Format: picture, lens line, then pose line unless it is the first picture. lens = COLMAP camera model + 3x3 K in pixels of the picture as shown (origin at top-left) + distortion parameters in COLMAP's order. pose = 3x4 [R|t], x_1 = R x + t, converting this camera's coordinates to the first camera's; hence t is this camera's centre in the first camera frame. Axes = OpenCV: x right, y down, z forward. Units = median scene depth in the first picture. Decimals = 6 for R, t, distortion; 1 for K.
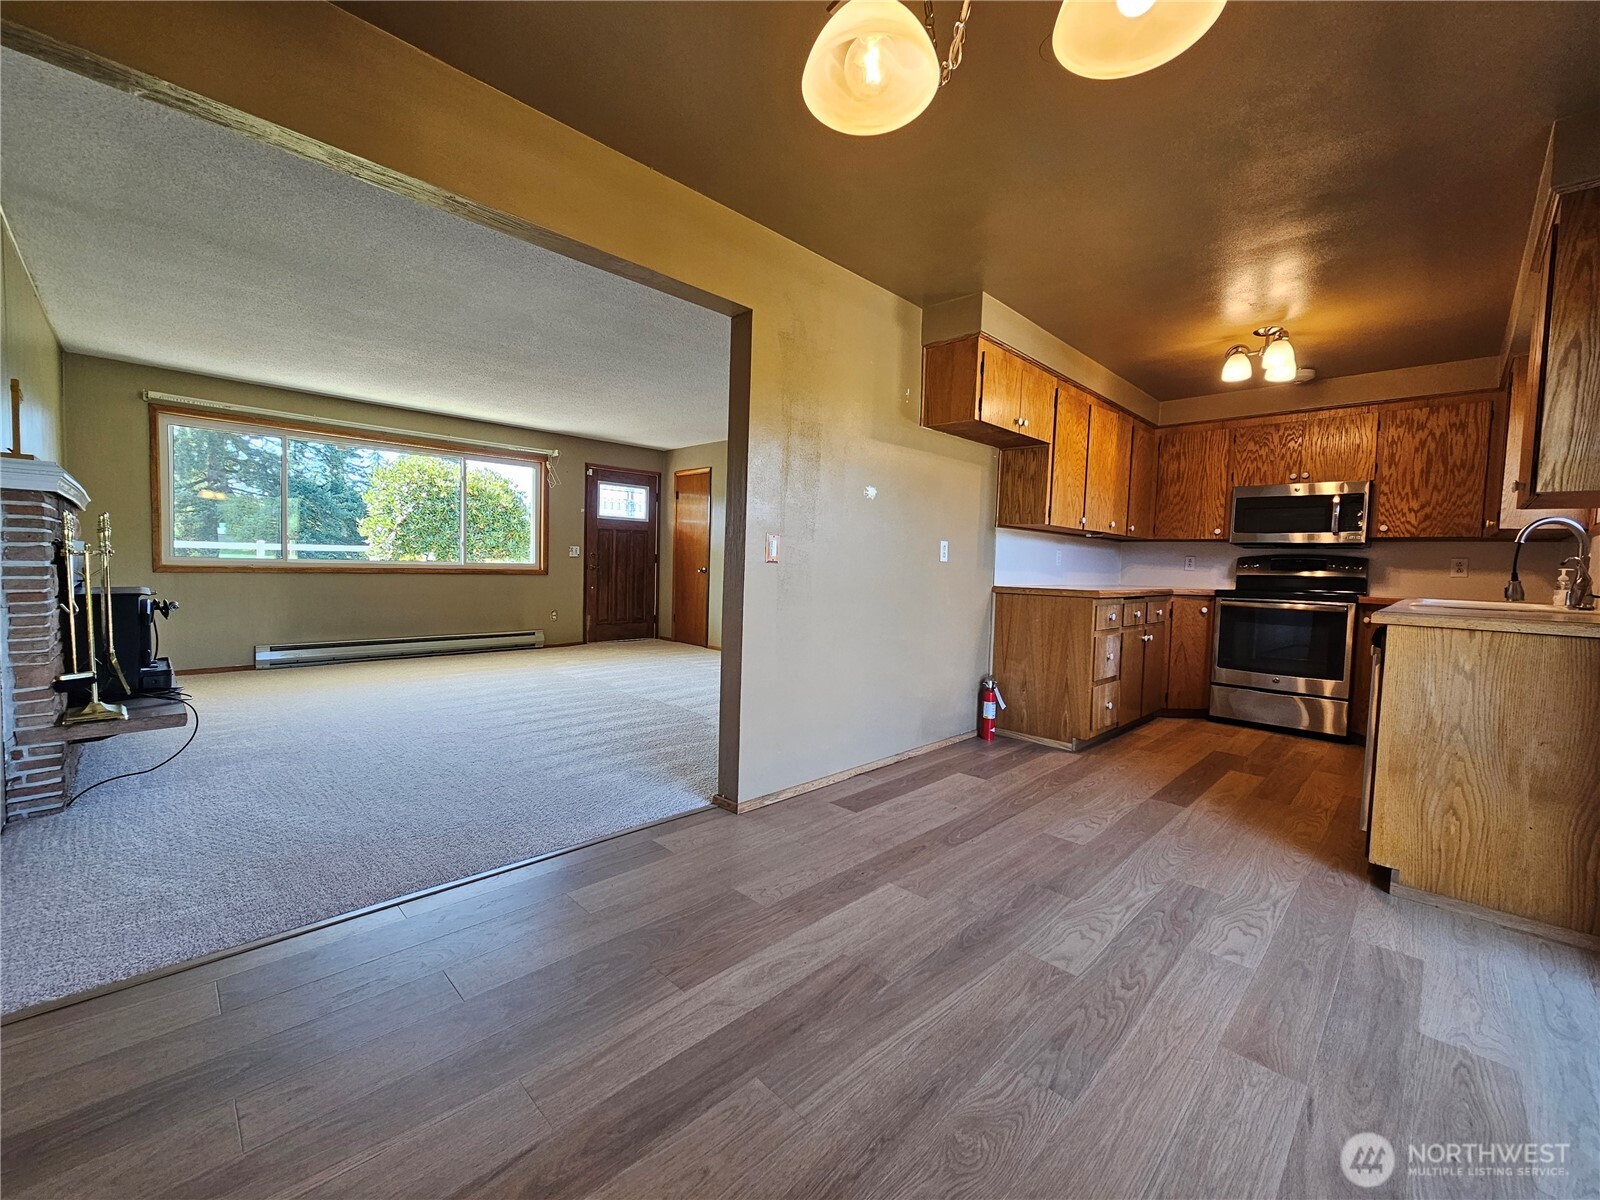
lens RADIAL K [[648.9, 0, 801.6], [0, 648.9, 597.6], [0, 0, 1]] dist [-0.003709, 0.002685]
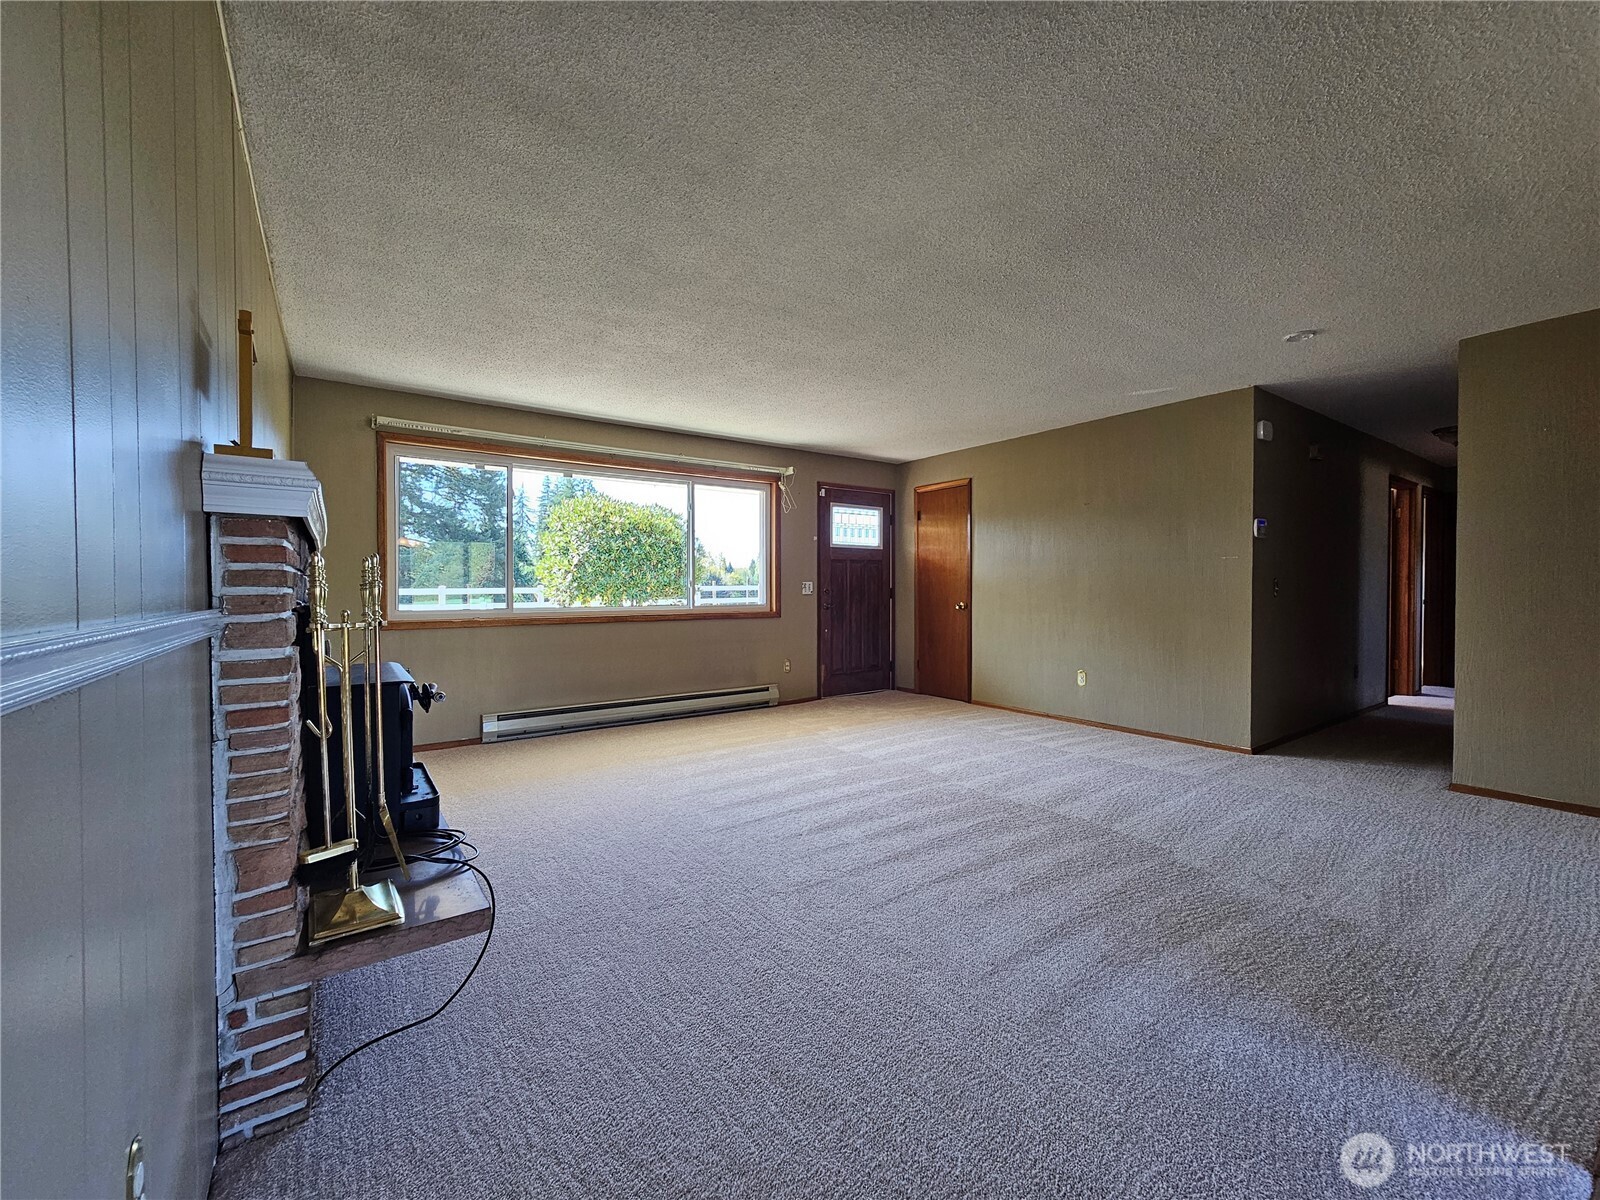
lens RADIAL K [[648.9, 0, 802.3], [0, 648.9, 599.3], [0, 0, 1]] dist [-0.003709, 0.002685]
pose [[0.985472, -0.029489, -0.167258, -0.320690], [0.022566, 0.998814, -0.043144, -0.031248], [0.168332, 0.038743, 0.984969, 0.265657]]
